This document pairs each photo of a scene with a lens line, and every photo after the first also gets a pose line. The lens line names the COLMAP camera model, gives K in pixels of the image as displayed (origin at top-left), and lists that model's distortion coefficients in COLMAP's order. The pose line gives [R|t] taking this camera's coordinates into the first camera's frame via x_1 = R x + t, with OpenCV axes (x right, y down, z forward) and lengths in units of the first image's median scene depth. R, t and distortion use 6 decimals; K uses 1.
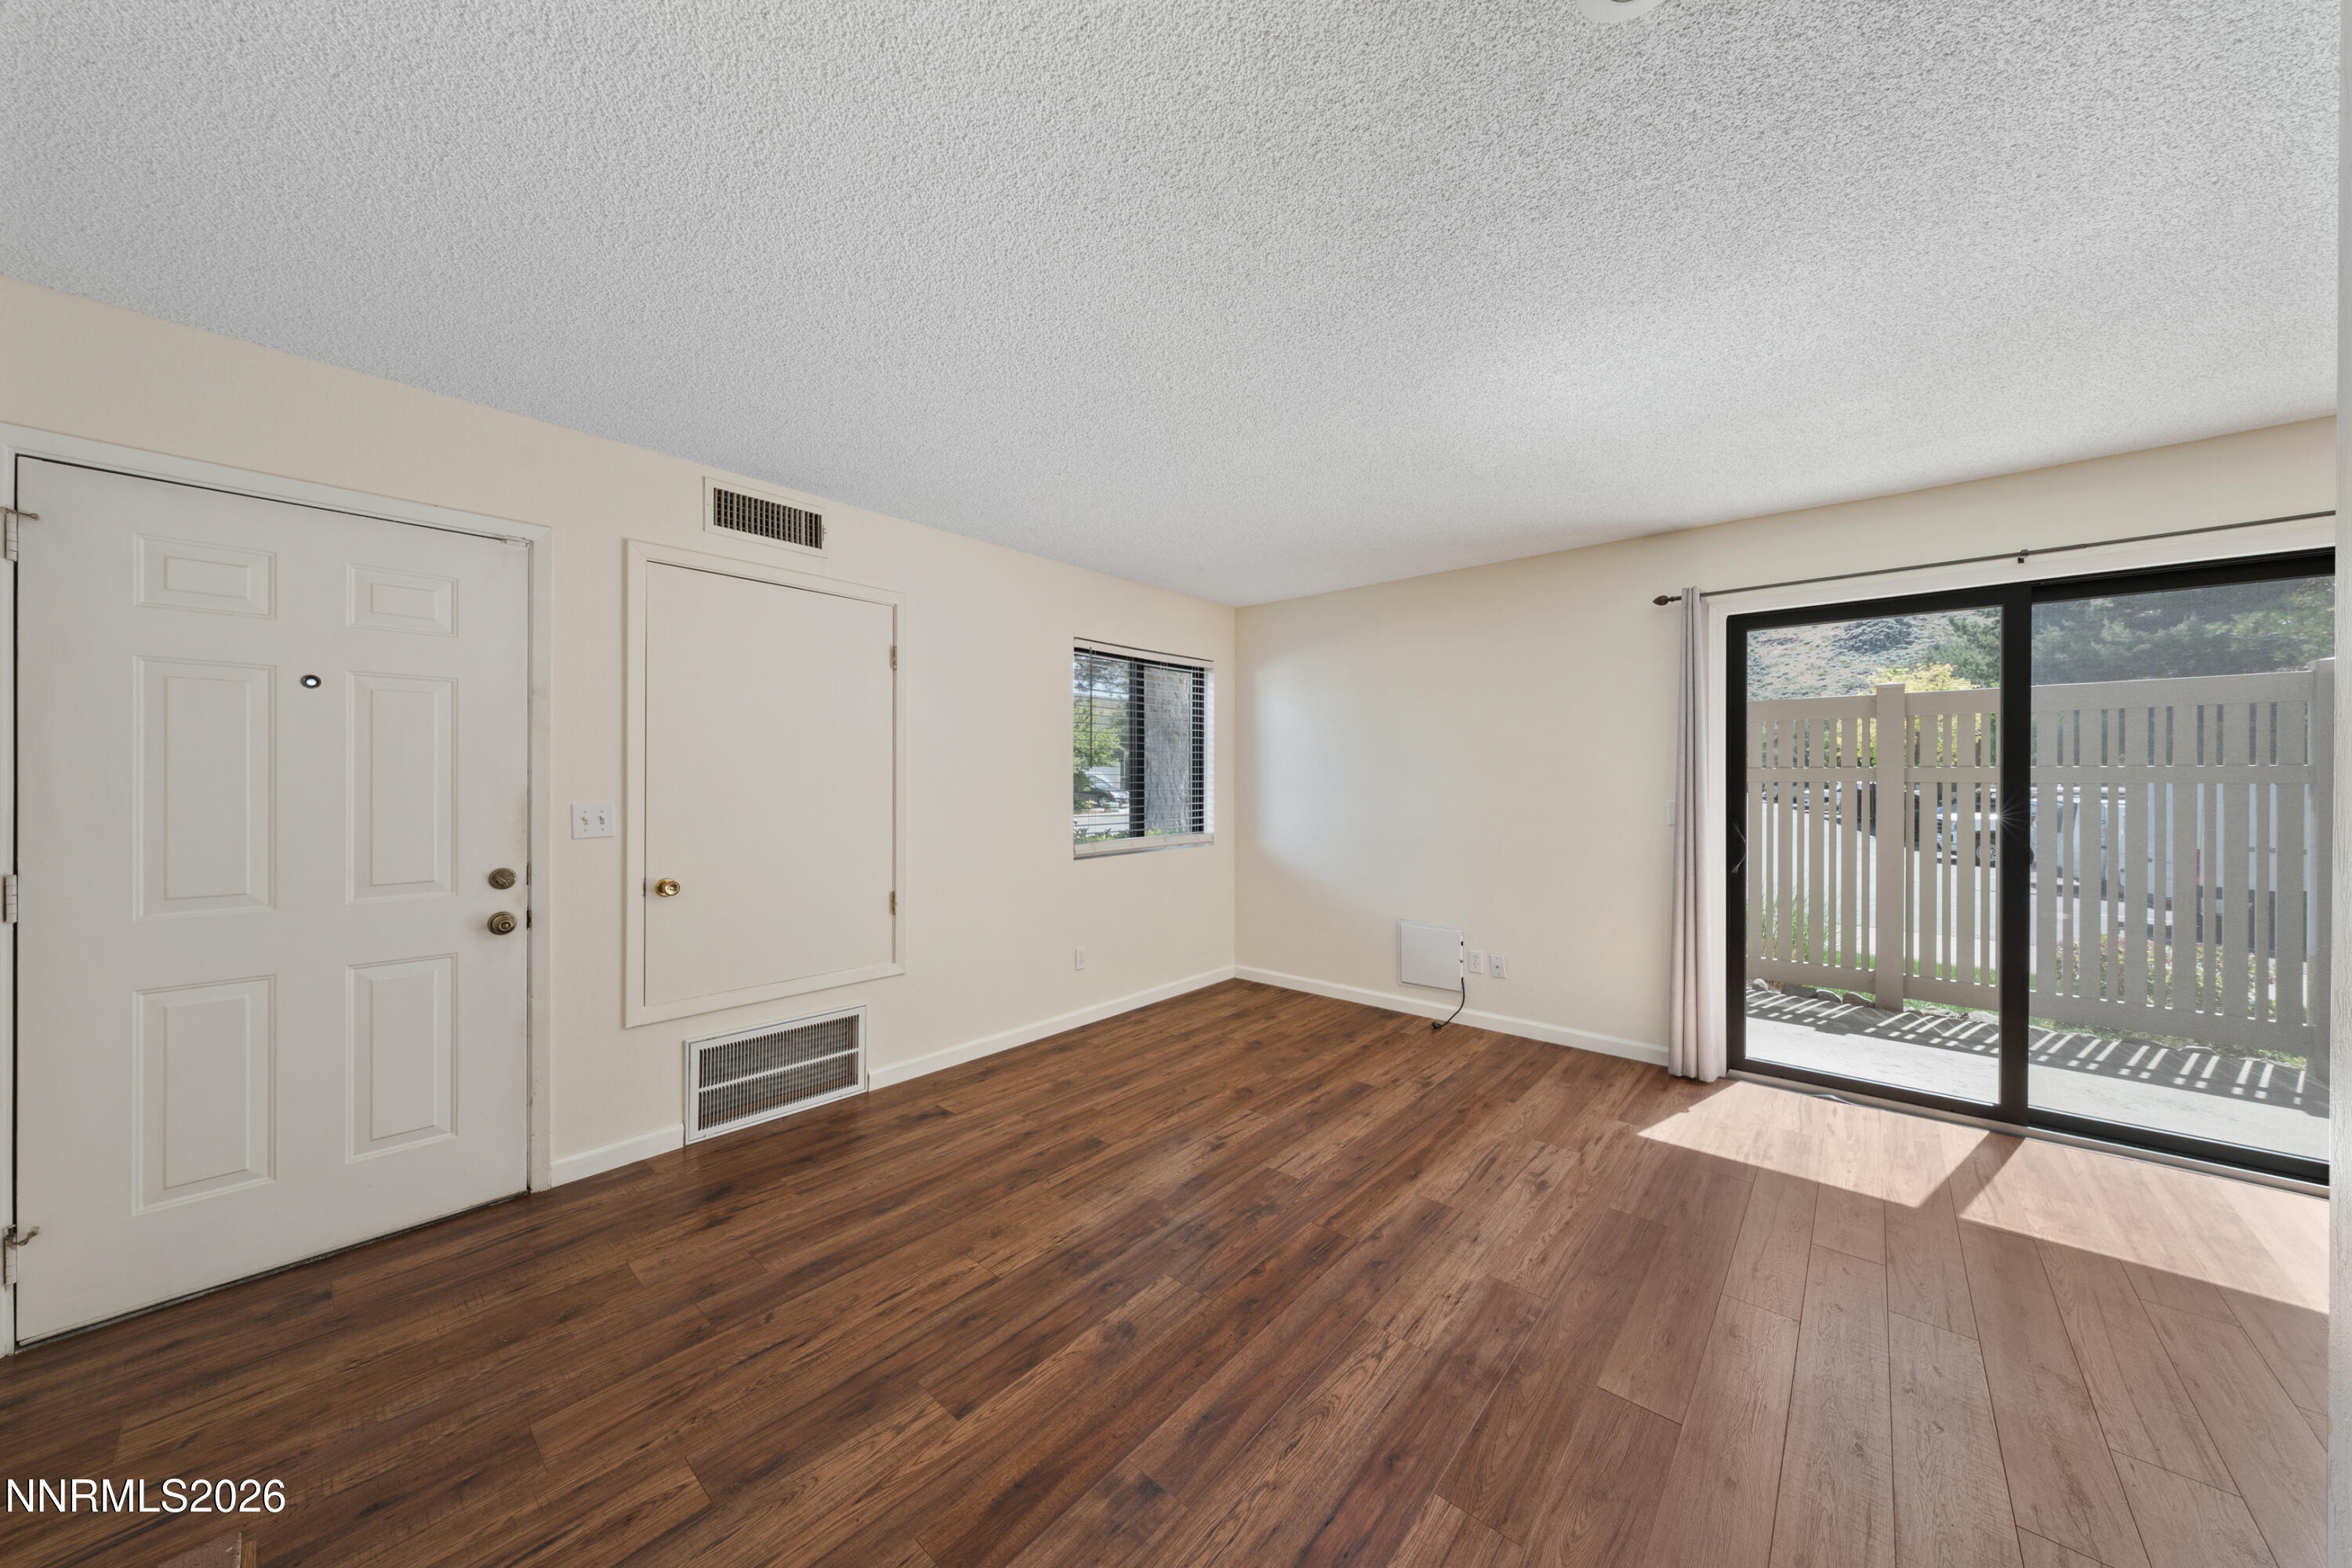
lens RADIAL K [[792.5, 0, 1173.5], [0, 792.5, 776.3], [0, 0, 1]] dist [-0.000335, 0.000149]
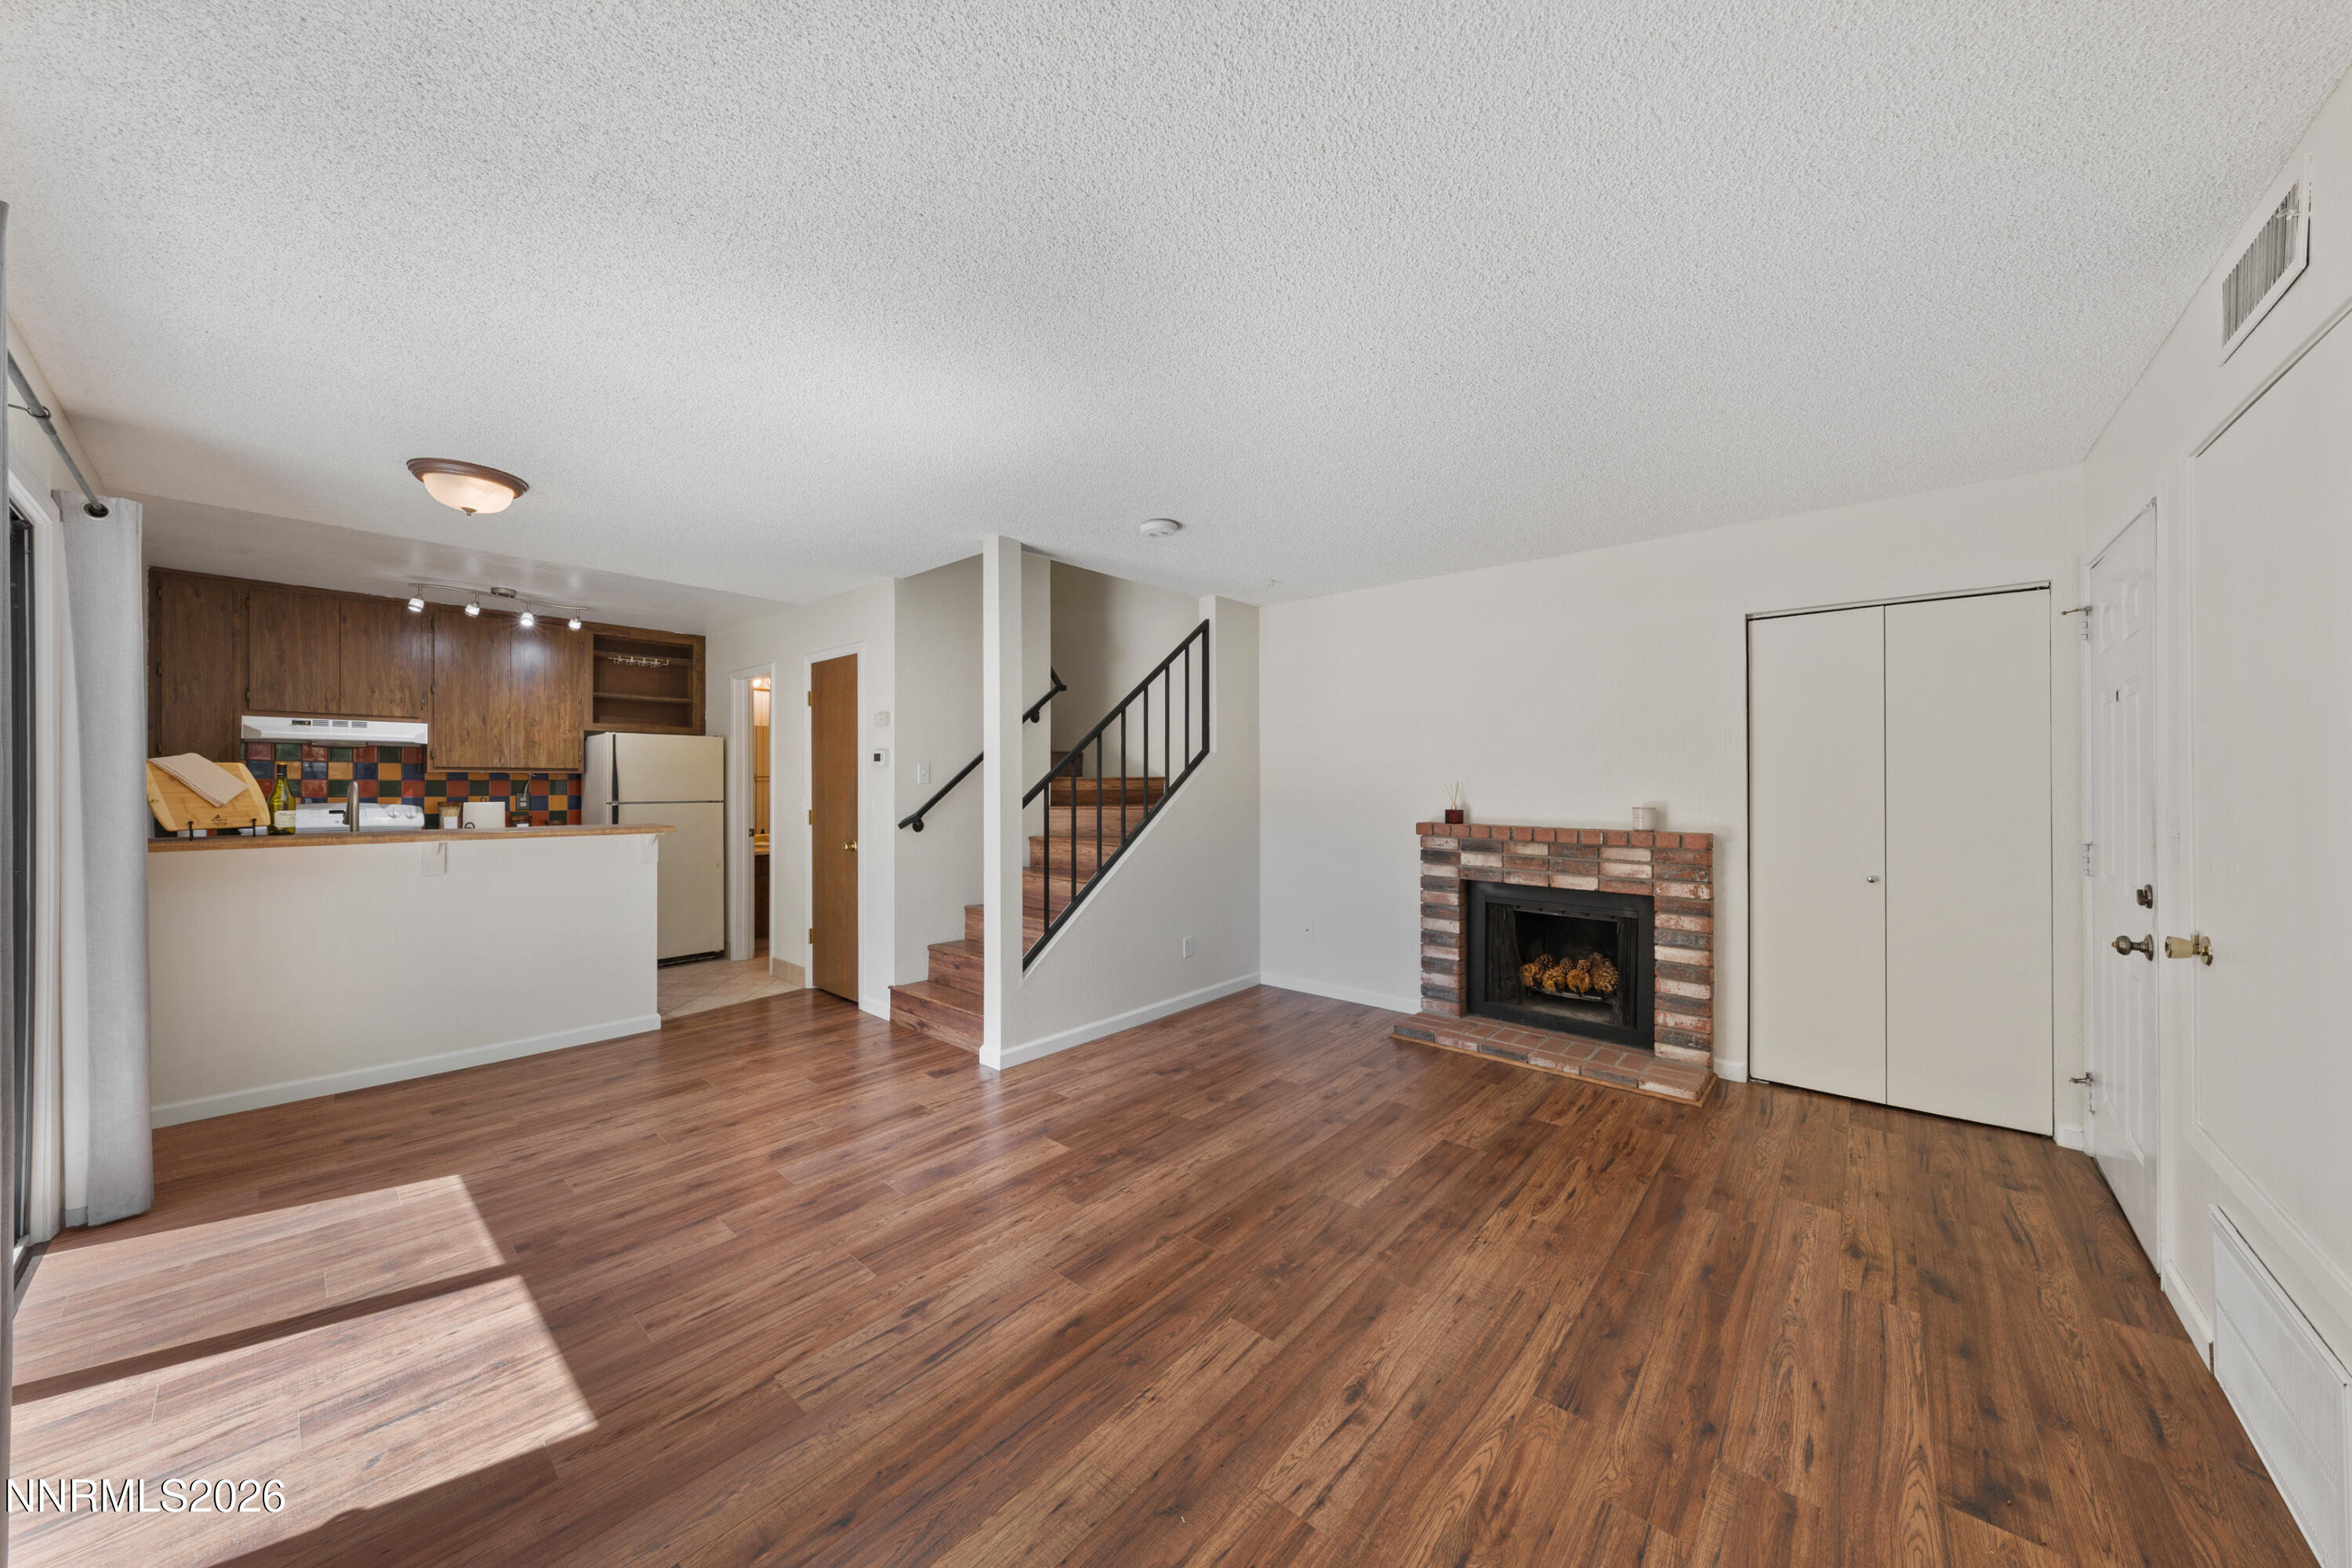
lens RADIAL K [[801.0, 0, 1176.0], [0, 801.0, 784.0], [0, 0, 1]] dist [0.000226, 0.000029]
pose [[-0.999990, -0.001657, -0.004219, 0.191266], [-0.001673, 0.999991, 0.003824, 0.003028], [0.004213, 0.003831, -0.999984, 1.567408]]
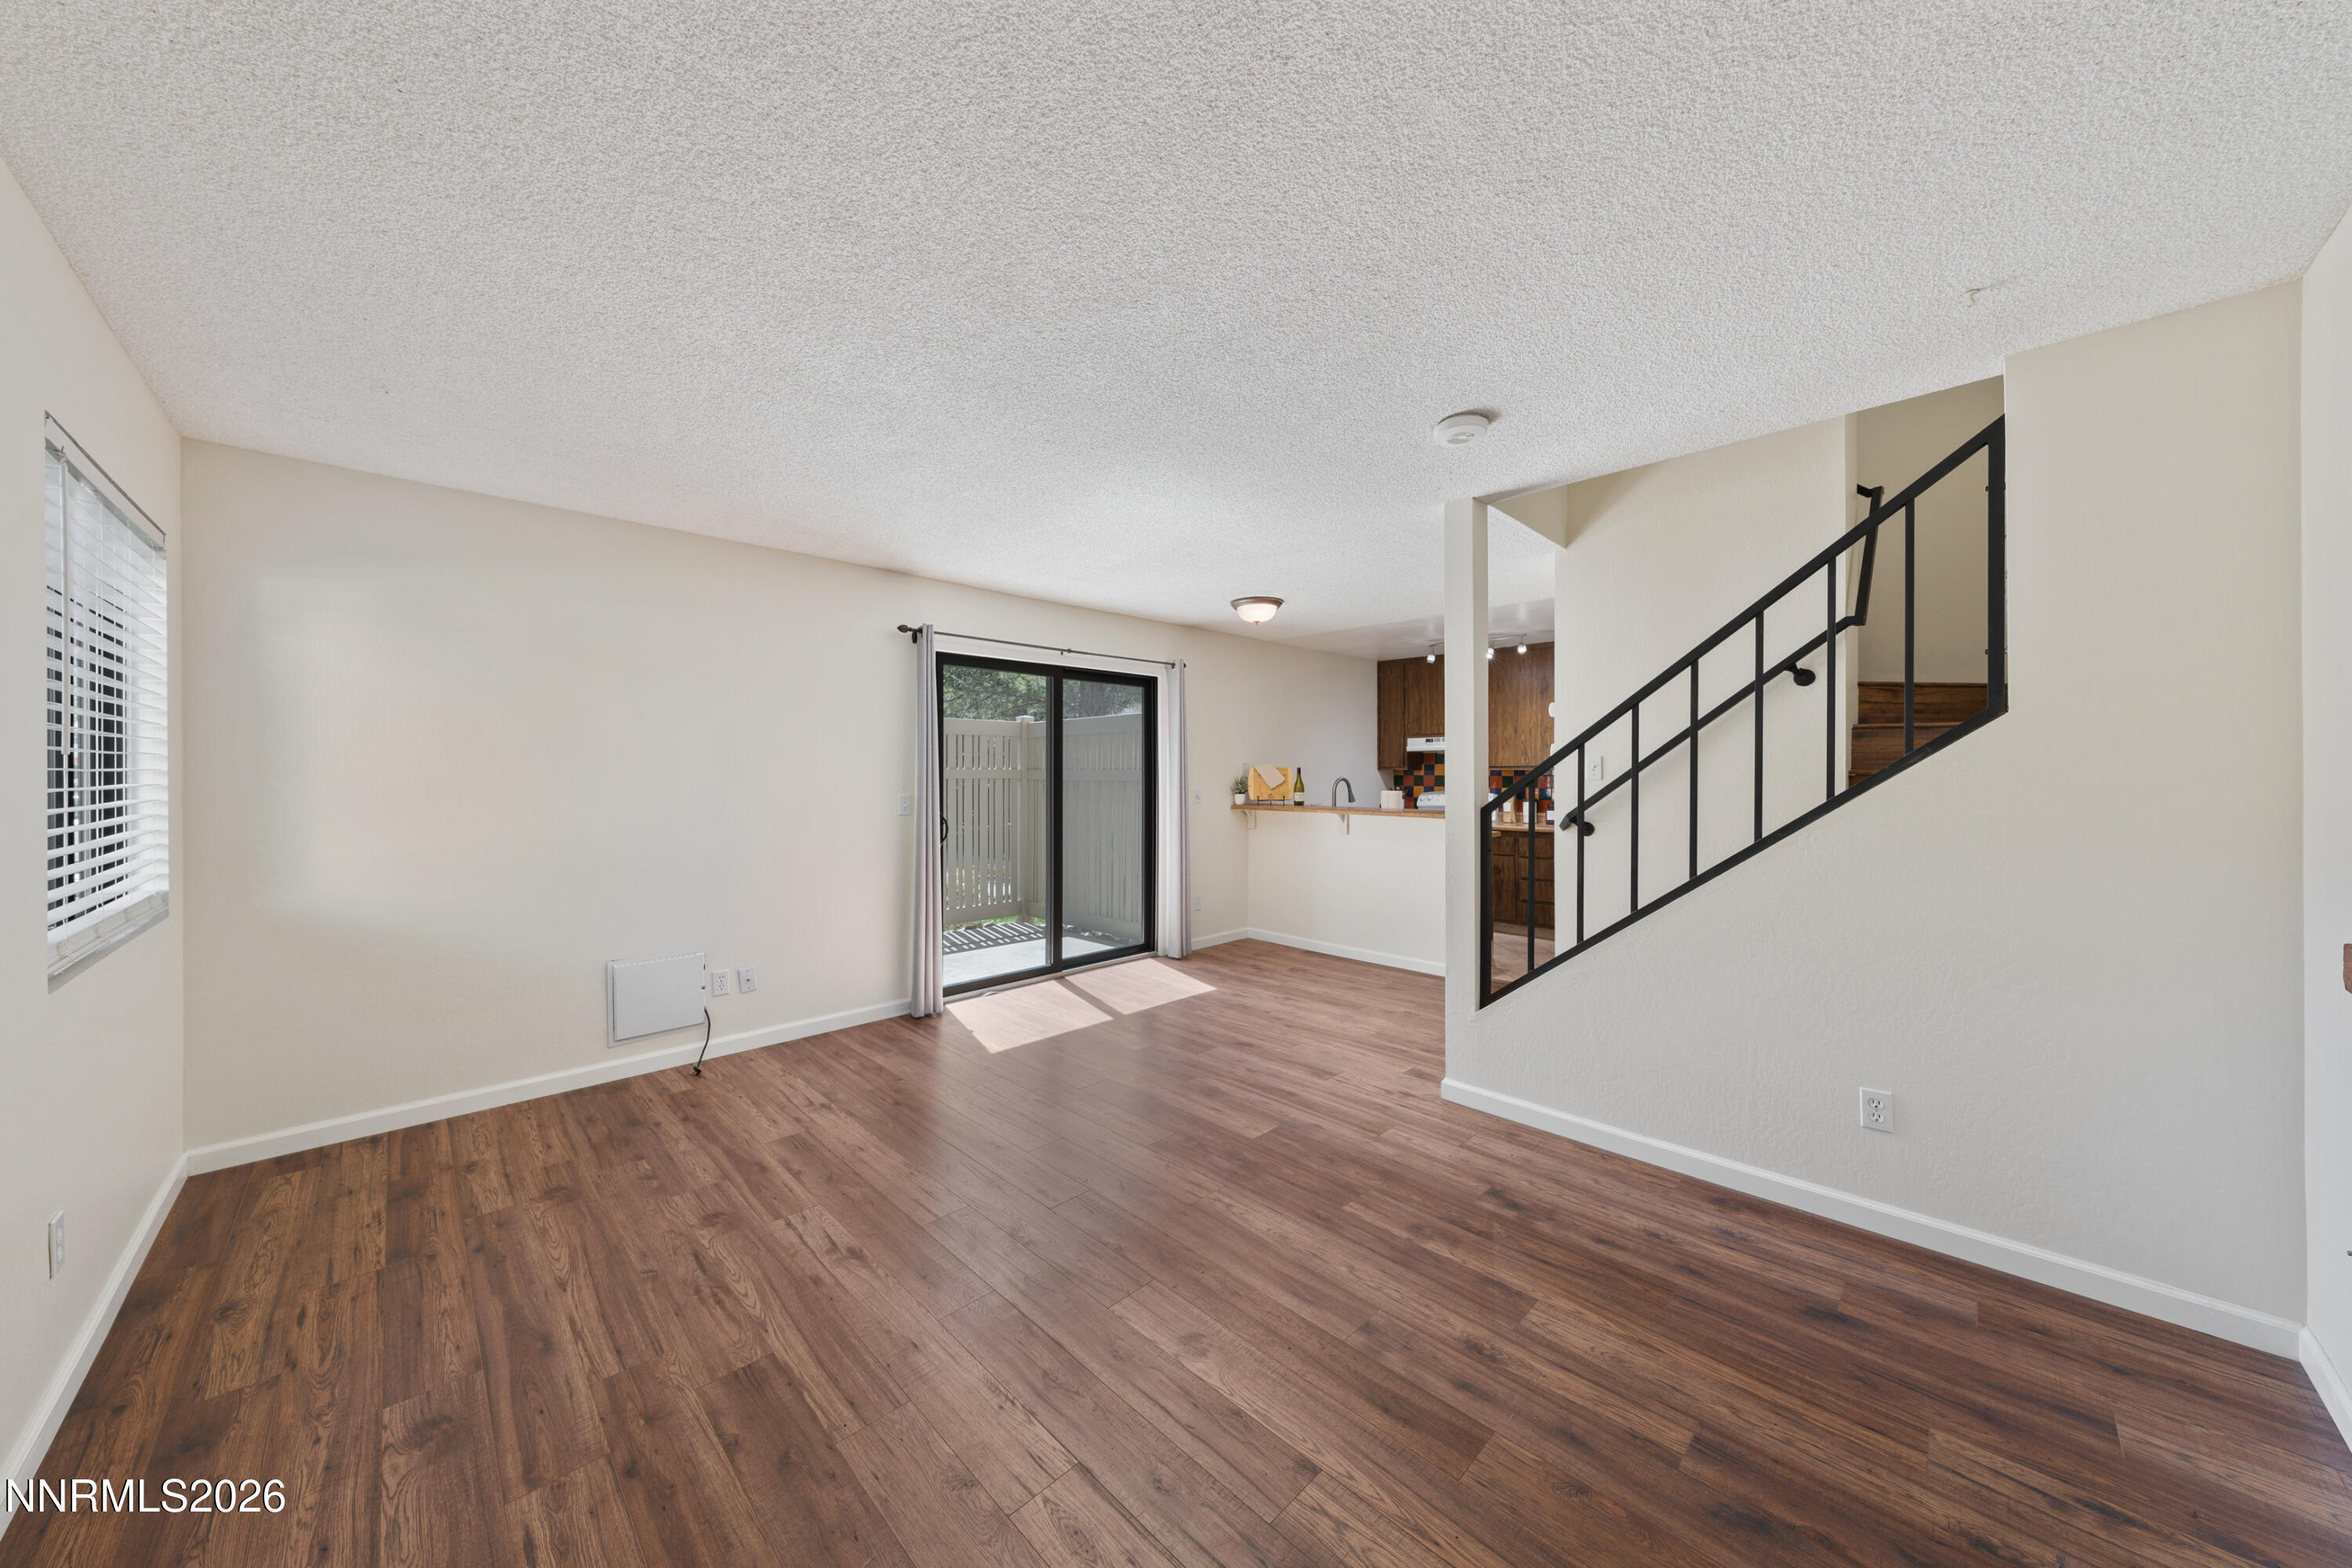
lens RADIAL K [[792.5, 0, 1173.5], [0, 792.5, 776.3], [0, 0, 1]] dist [-0.000335, 0.000149]
pose [[0.070123, -0.002996, 0.997534, -0.676024], [-0.001206, 0.999995, 0.003088, -0.001585], [-0.997538, -0.001420, 0.070119, 0.620459]]
